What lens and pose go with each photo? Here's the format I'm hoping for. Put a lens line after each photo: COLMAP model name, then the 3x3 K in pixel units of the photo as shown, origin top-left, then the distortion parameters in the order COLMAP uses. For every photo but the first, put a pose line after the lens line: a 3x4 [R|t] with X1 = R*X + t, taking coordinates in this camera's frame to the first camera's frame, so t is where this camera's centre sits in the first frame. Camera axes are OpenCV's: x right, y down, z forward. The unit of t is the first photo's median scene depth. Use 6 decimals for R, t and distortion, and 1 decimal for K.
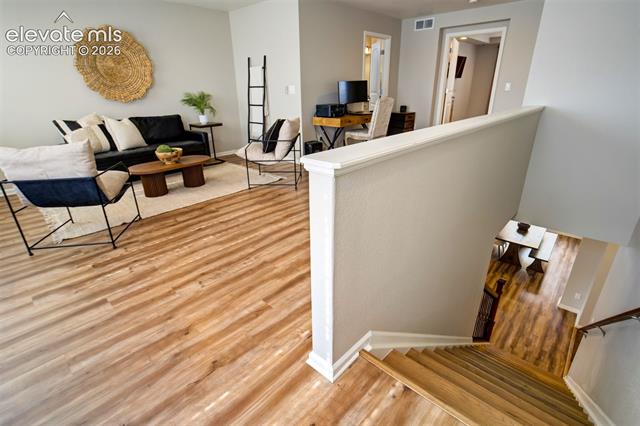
lens RADIAL K [[295.0, 0, 316.9], [0, 295.0, 212.9], [0, 0, 1]] dist [-0.049064, 0.031208]
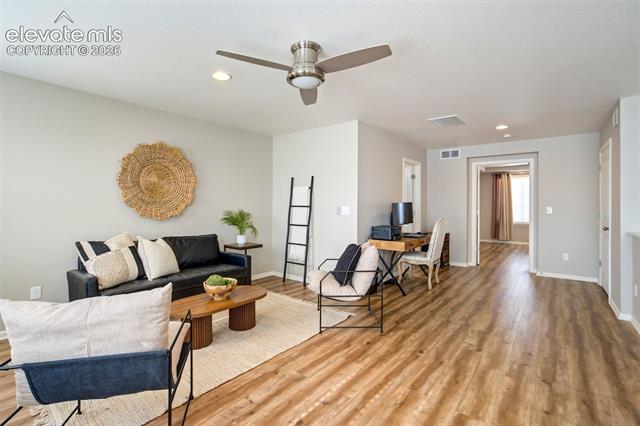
lens RADIAL K [[295.0, 0, 316.9], [0, 295.0, 212.9], [0, 0, 1]] dist [-0.049064, 0.031208]
pose [[0.997615, 0.017168, 0.066850, -0.263965], [0.008865, 0.928679, -0.370777, -0.081035], [-0.068448, 0.370486, 0.926313, 0.172253]]
